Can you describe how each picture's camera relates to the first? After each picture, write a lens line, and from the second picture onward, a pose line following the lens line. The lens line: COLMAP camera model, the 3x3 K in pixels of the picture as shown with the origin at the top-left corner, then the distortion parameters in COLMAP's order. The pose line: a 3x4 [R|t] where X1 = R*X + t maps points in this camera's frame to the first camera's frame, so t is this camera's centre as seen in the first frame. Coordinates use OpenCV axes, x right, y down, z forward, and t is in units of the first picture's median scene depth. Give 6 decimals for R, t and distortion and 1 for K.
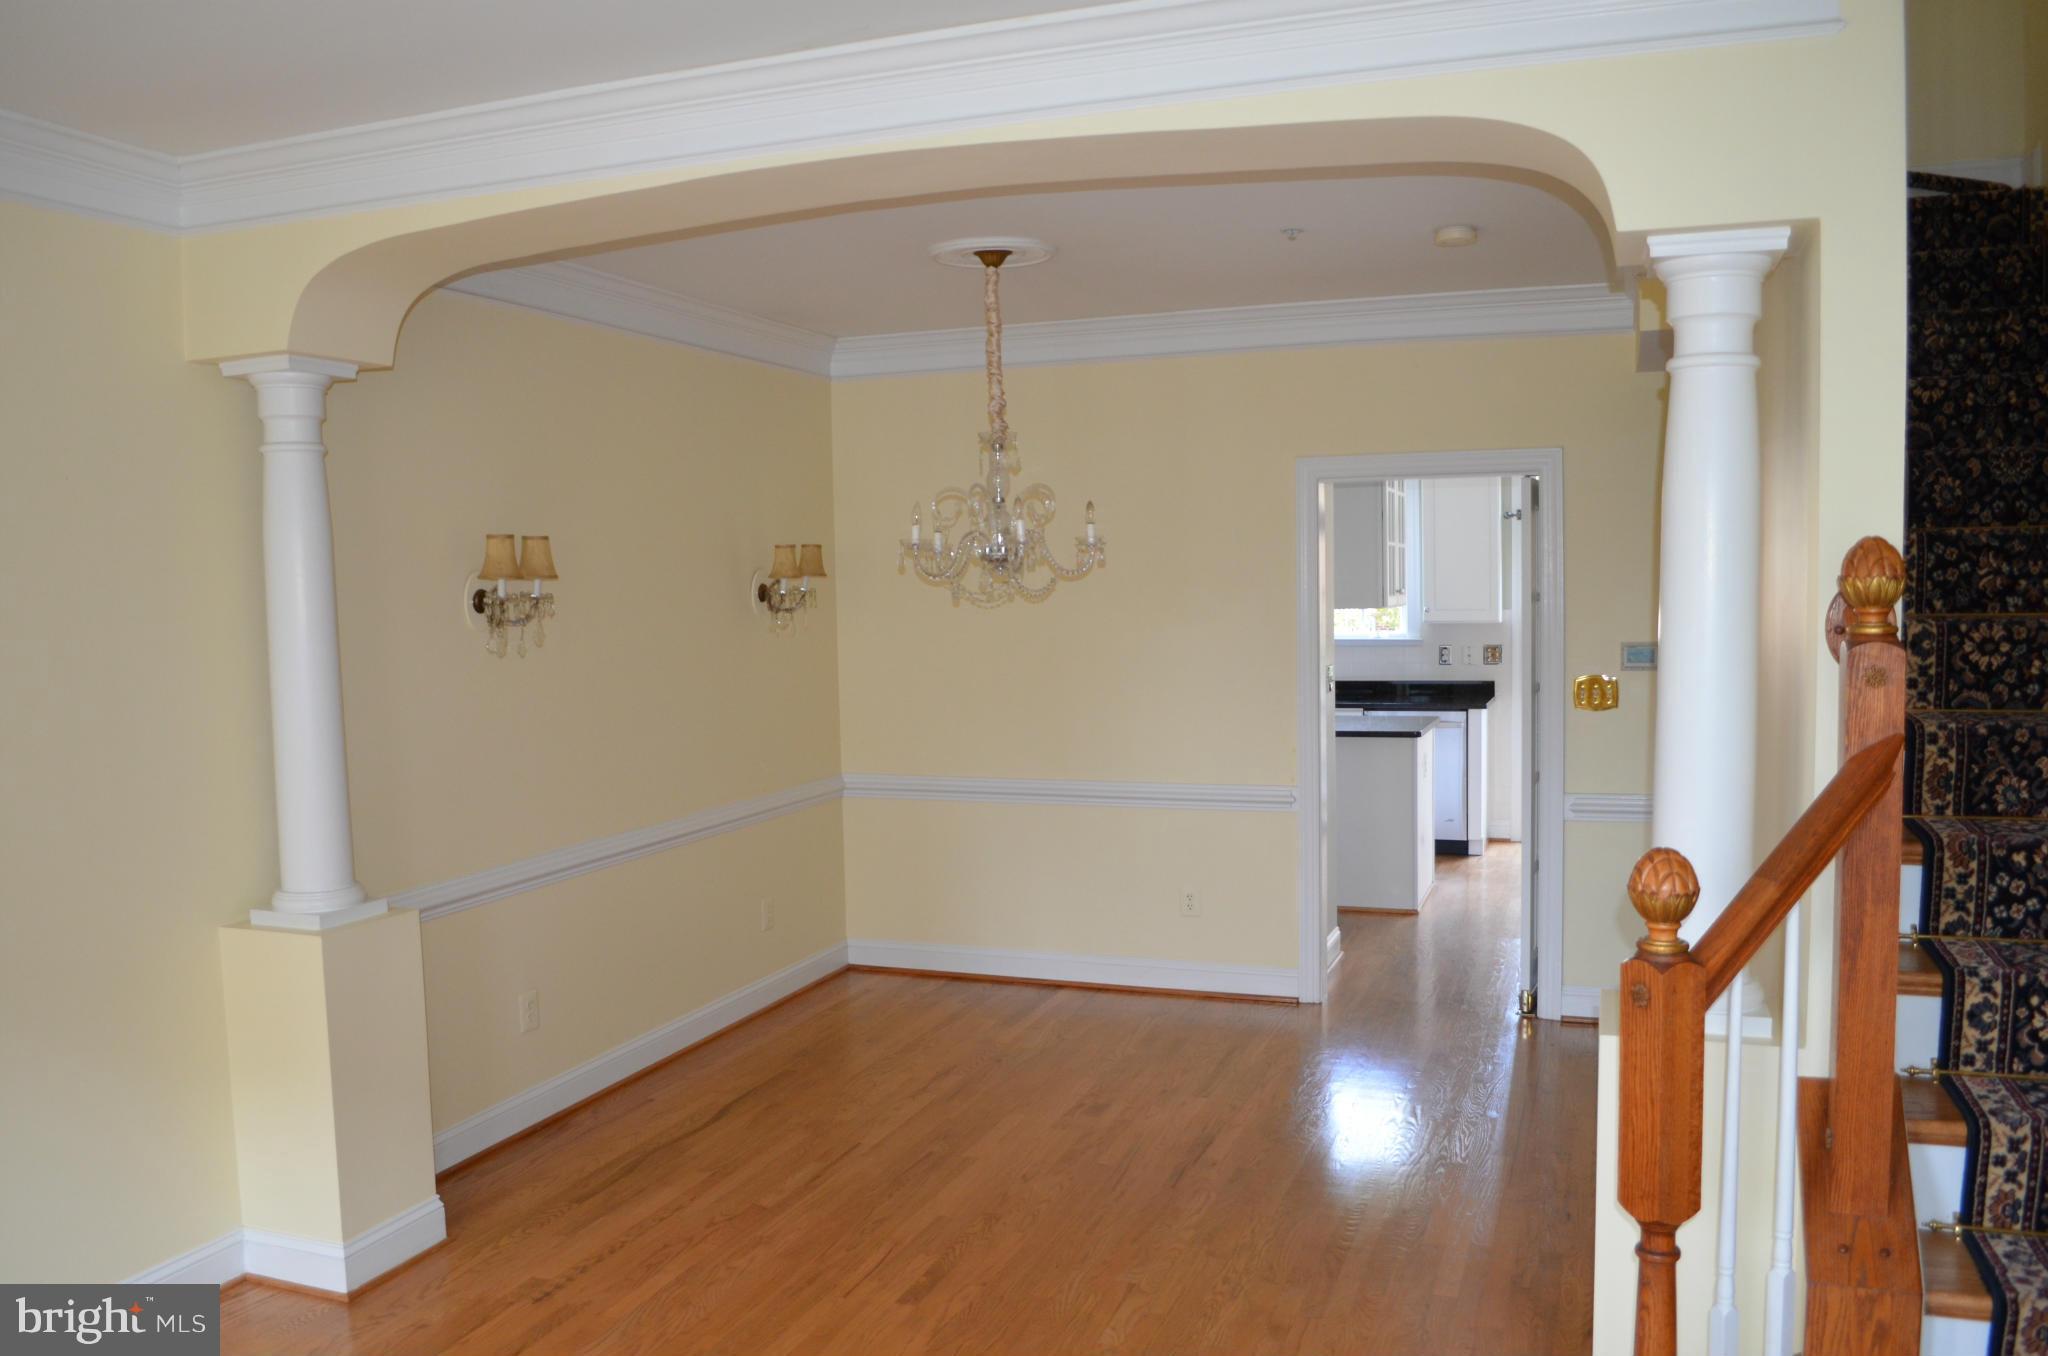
lens RADIAL K [[1601.9, 0, 1024.0], [0, 1601.9, 678.0], [0, 0, 1]] dist [-0.079591, 0.008771]
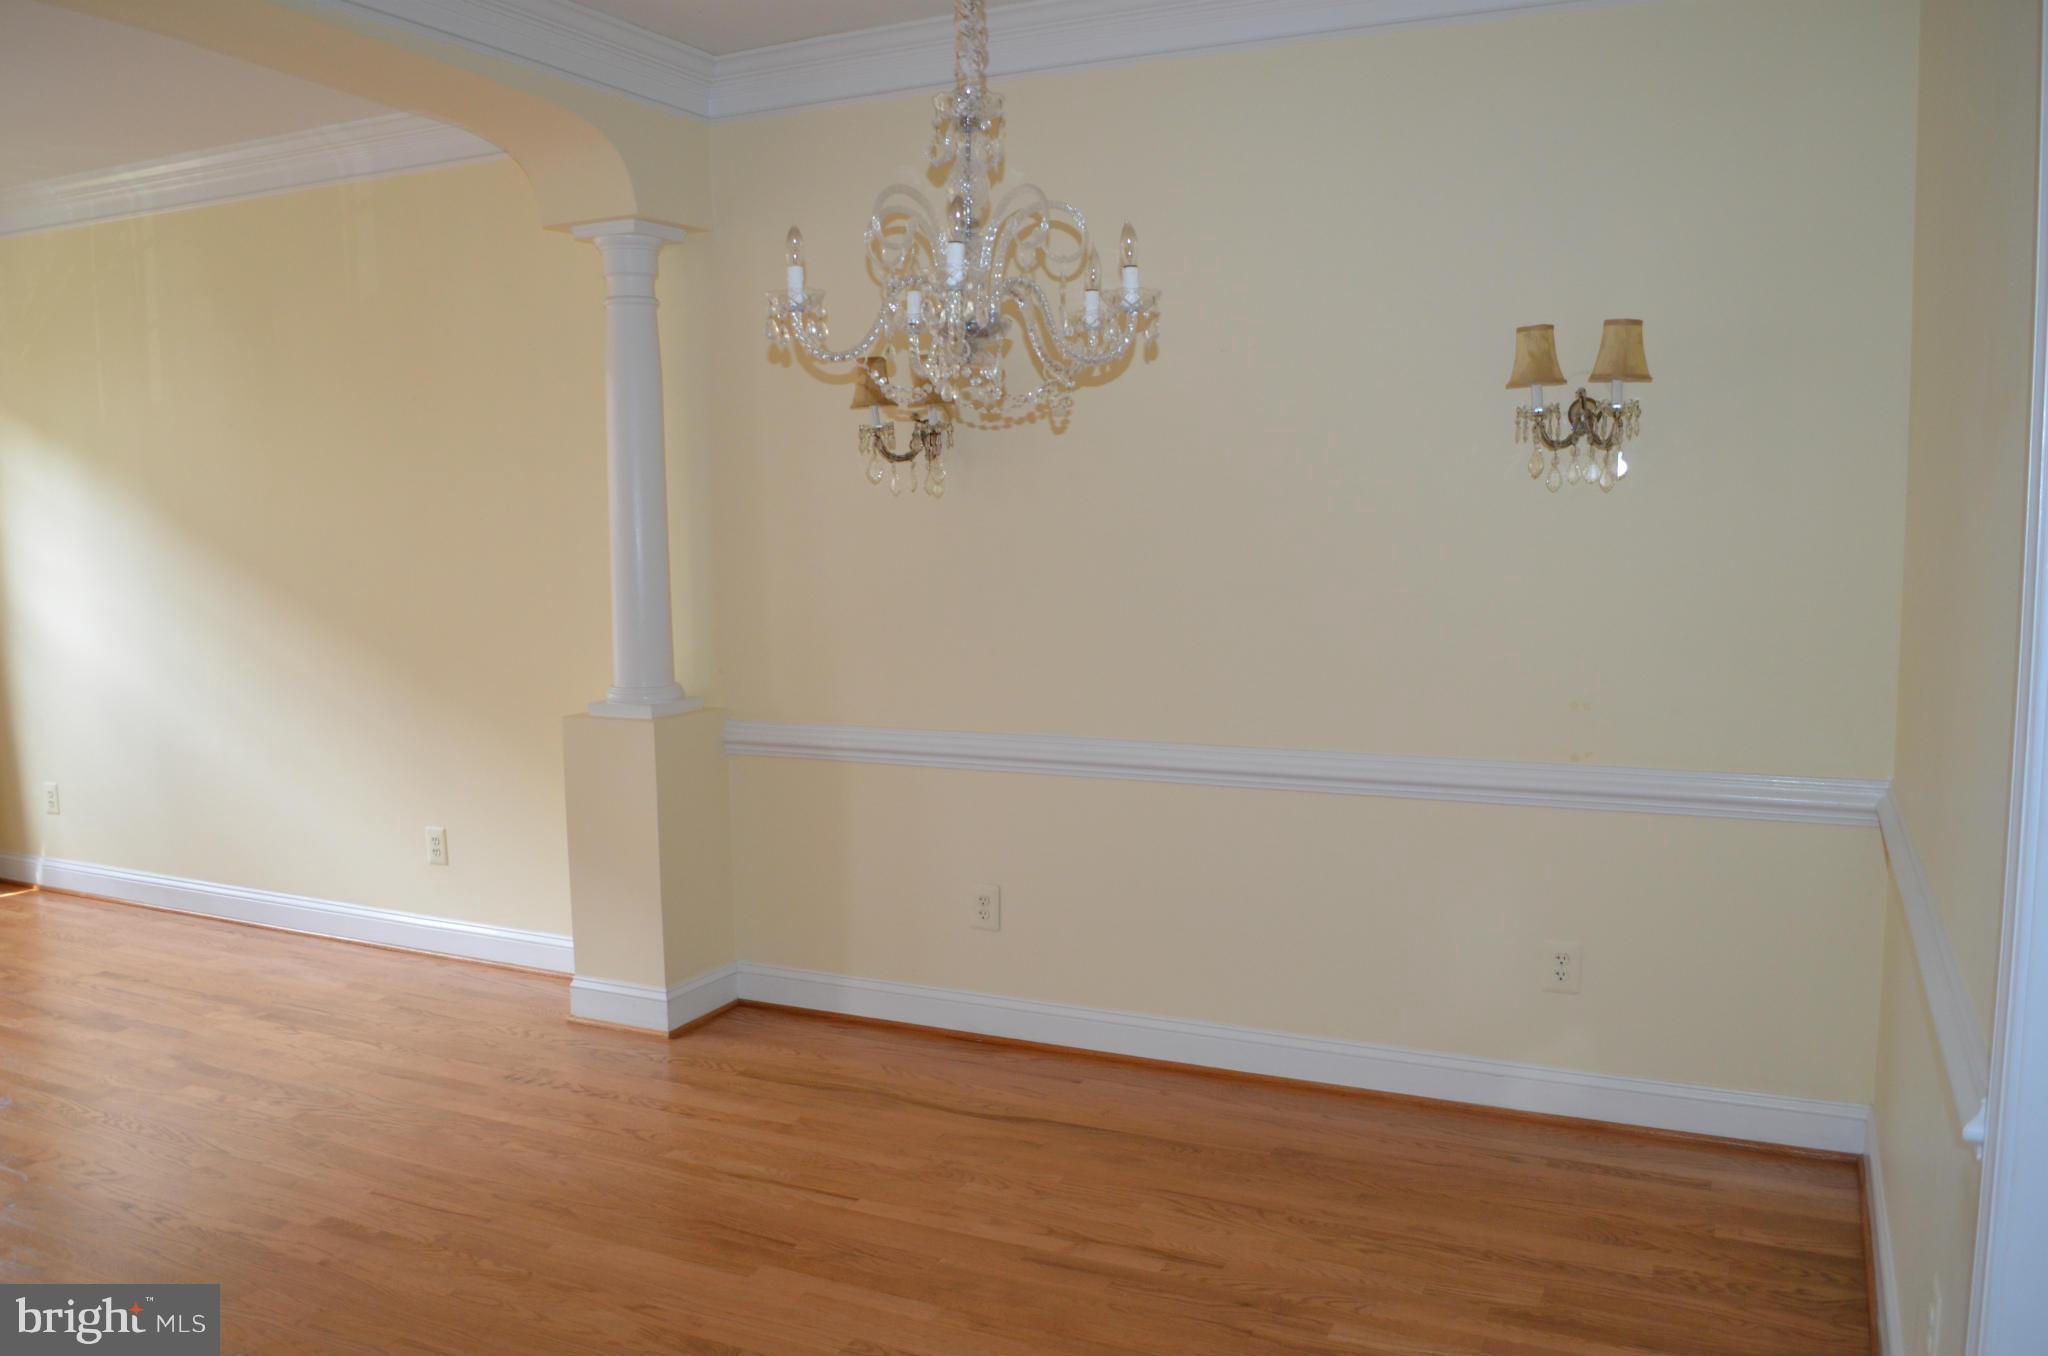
lens RADIAL K [[1741.3, 0, 1024.0], [0, 1741.3, 678.0], [0, 0, 1]] dist [-0.086003, 0.003374]
pose [[-0.104542, 0.156743, -0.982091, 0.587972], [-0.036294, 0.986243, 0.161269, -0.062831], [0.993858, 0.052503, -0.097415, 1.096109]]
